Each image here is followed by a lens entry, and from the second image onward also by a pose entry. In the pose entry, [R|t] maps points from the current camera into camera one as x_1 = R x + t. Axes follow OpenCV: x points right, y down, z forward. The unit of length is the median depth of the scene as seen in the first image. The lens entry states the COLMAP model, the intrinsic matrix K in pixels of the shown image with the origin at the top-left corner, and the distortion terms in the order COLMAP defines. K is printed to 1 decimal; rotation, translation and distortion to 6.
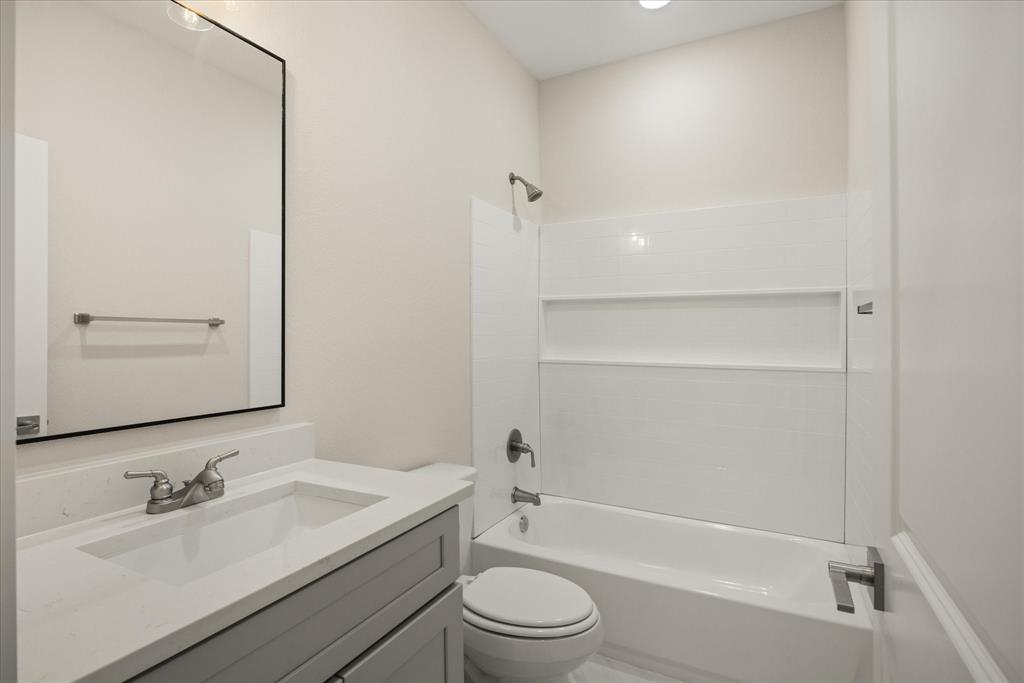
lens RADIAL K [[486.9, 0, 513.2], [0, 486.9, 339.0], [0, 0, 1]] dist [-0.003529, -0.001468]
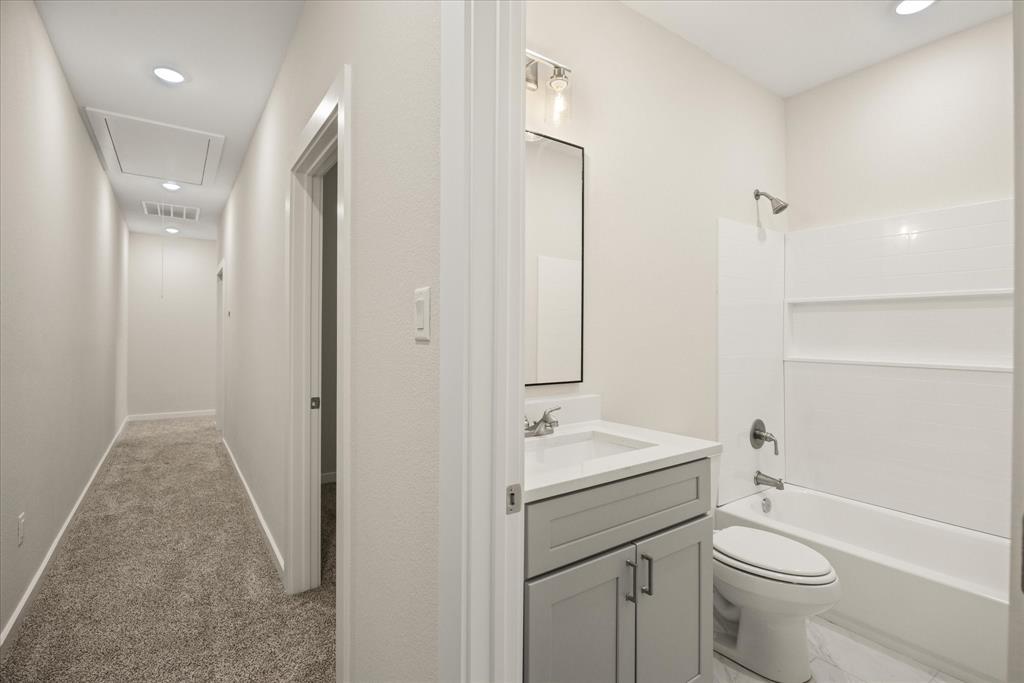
lens RADIAL K [[486.9, 0, 511.5], [0, 486.9, 339.1], [0, 0, 1]] dist [-0.003529, -0.001468]
pose [[0.890320, 0.006736, -0.455285, 0.006587], [-0.007029, 0.999975, 0.001051, 0.004625], [0.455281, 0.002264, 0.890345, -0.263891]]
